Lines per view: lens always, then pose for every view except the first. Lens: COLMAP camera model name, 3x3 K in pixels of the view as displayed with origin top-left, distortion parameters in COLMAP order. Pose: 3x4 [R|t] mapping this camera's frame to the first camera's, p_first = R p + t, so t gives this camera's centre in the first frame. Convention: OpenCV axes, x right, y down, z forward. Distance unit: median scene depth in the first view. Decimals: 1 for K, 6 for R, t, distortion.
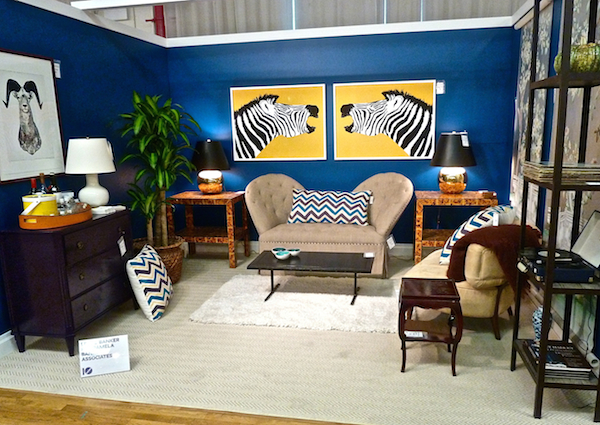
lens RADIAL K [[454.2, 0, 301.1], [0, 454.2, 214.8], [0, 0, 1]] dist [0.007151, 0.002458]
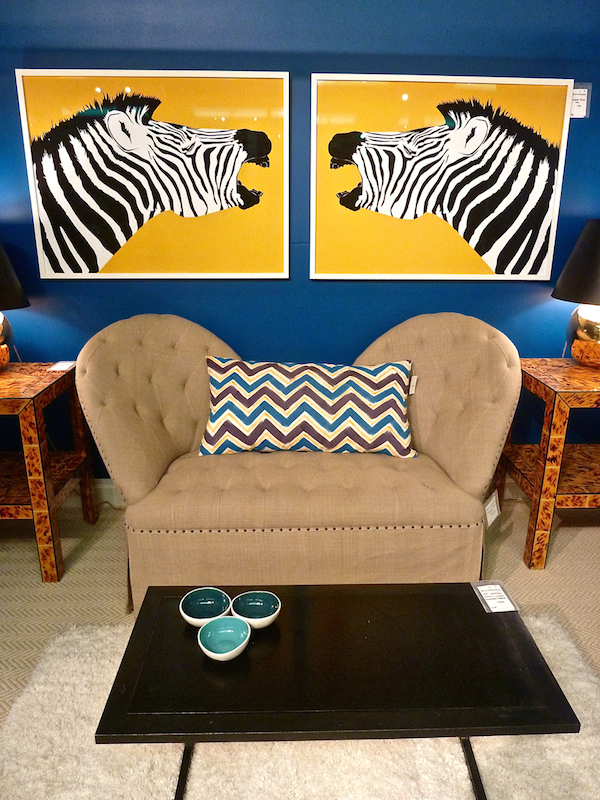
lens RADIAL K [[590.5, 0, 301.1], [0, 590.5, 395.6], [0, 0, 1]] dist [-0.029007, 0.004686]
pose [[0.972935, -0.039380, 0.227698, -0.056972], [0.014728, 0.993936, 0.108971, -0.079690], [-0.230609, -0.102669, 0.967615, 0.516576]]
